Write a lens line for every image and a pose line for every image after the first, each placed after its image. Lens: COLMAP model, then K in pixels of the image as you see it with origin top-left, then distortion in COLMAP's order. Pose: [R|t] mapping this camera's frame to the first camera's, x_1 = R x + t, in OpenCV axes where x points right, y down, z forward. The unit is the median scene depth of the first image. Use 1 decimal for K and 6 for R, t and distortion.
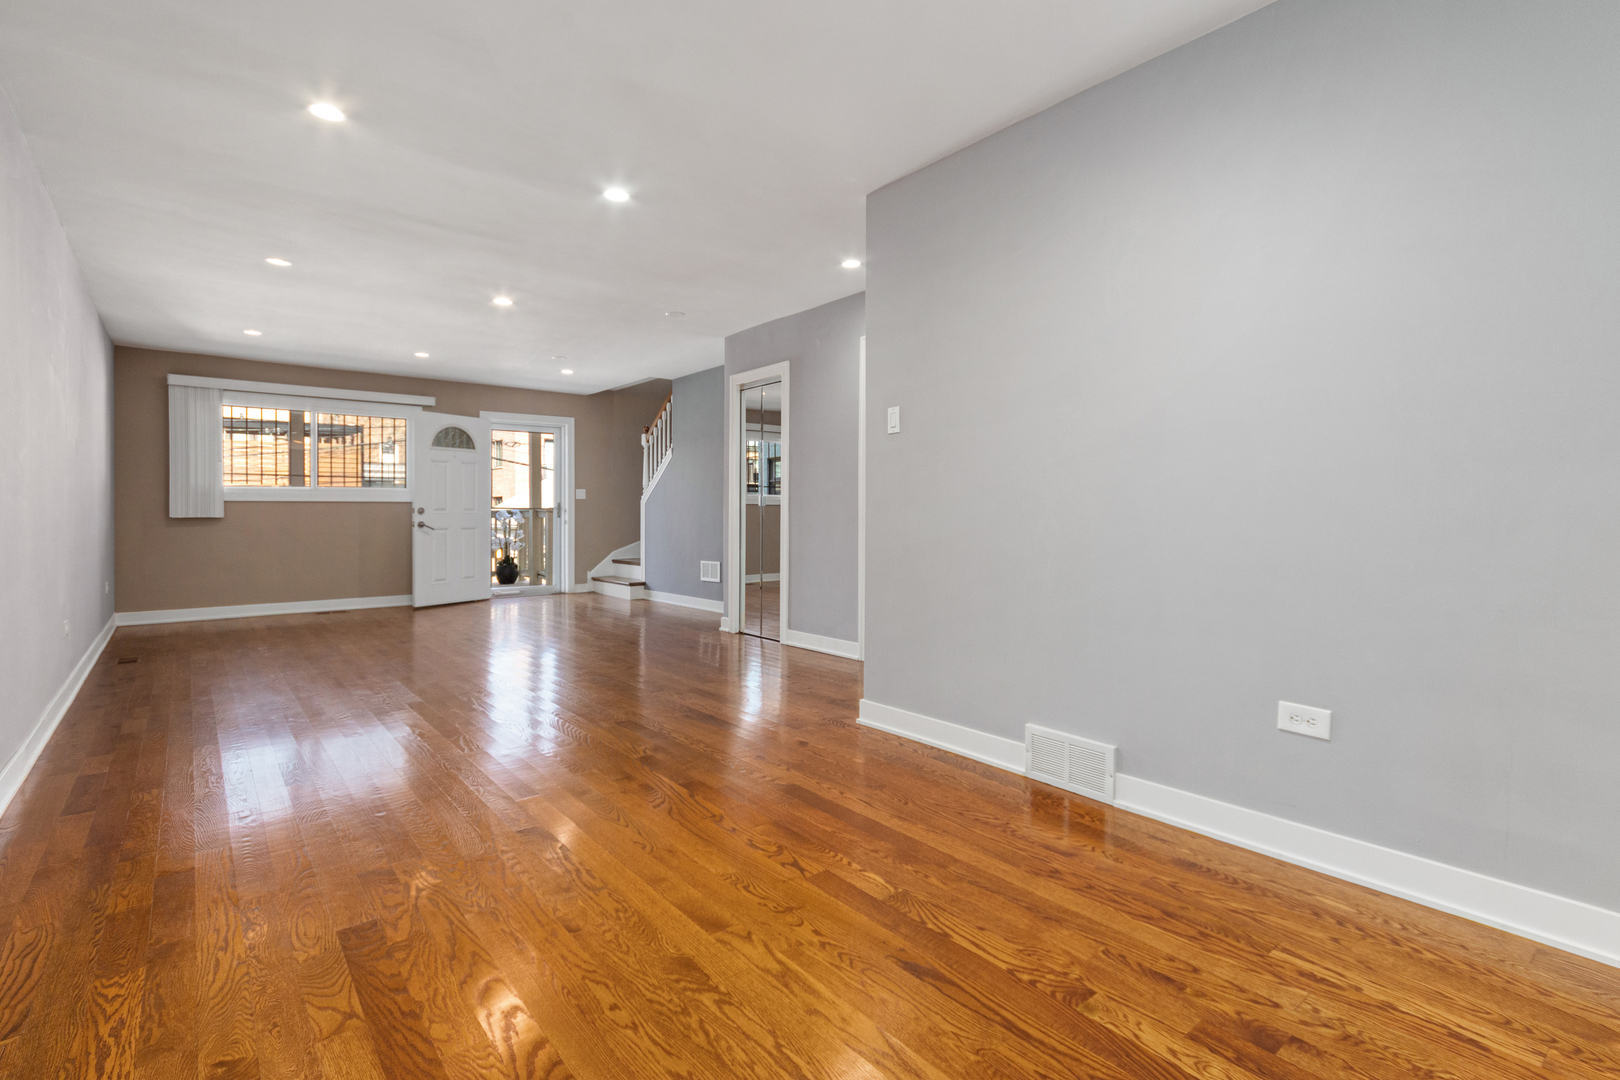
lens RADIAL K [[744.7, 0, 809.5], [0, 744.7, 521.6], [0, 0, 1]] dist [0.005111, 0.001320]
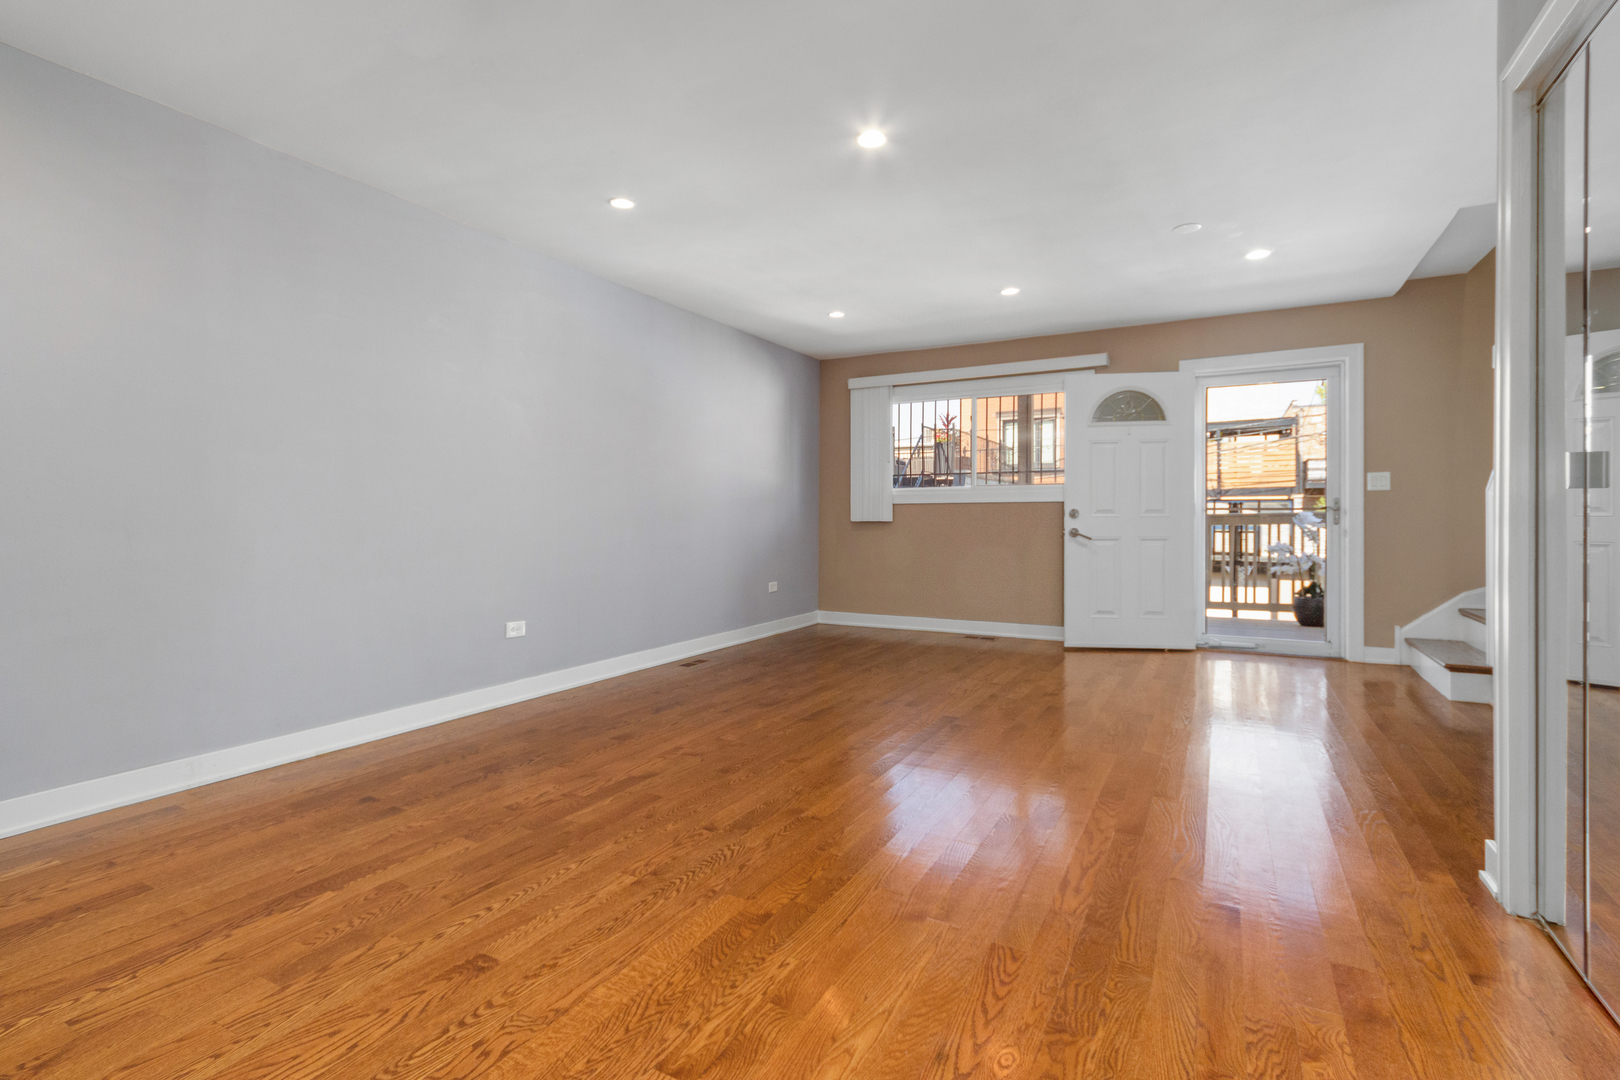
lens RADIAL K [[756.3, 0, 816.6], [0, 756.3, 515.2], [0, 0, 1]] dist [0.005520, 0.001030]
pose [[0.371999, -0.000132, -0.928233, 0.060962], [-0.009806, 0.999944, -0.004072, -0.007146], [0.928182, 0.010617, 0.371976, 0.478464]]
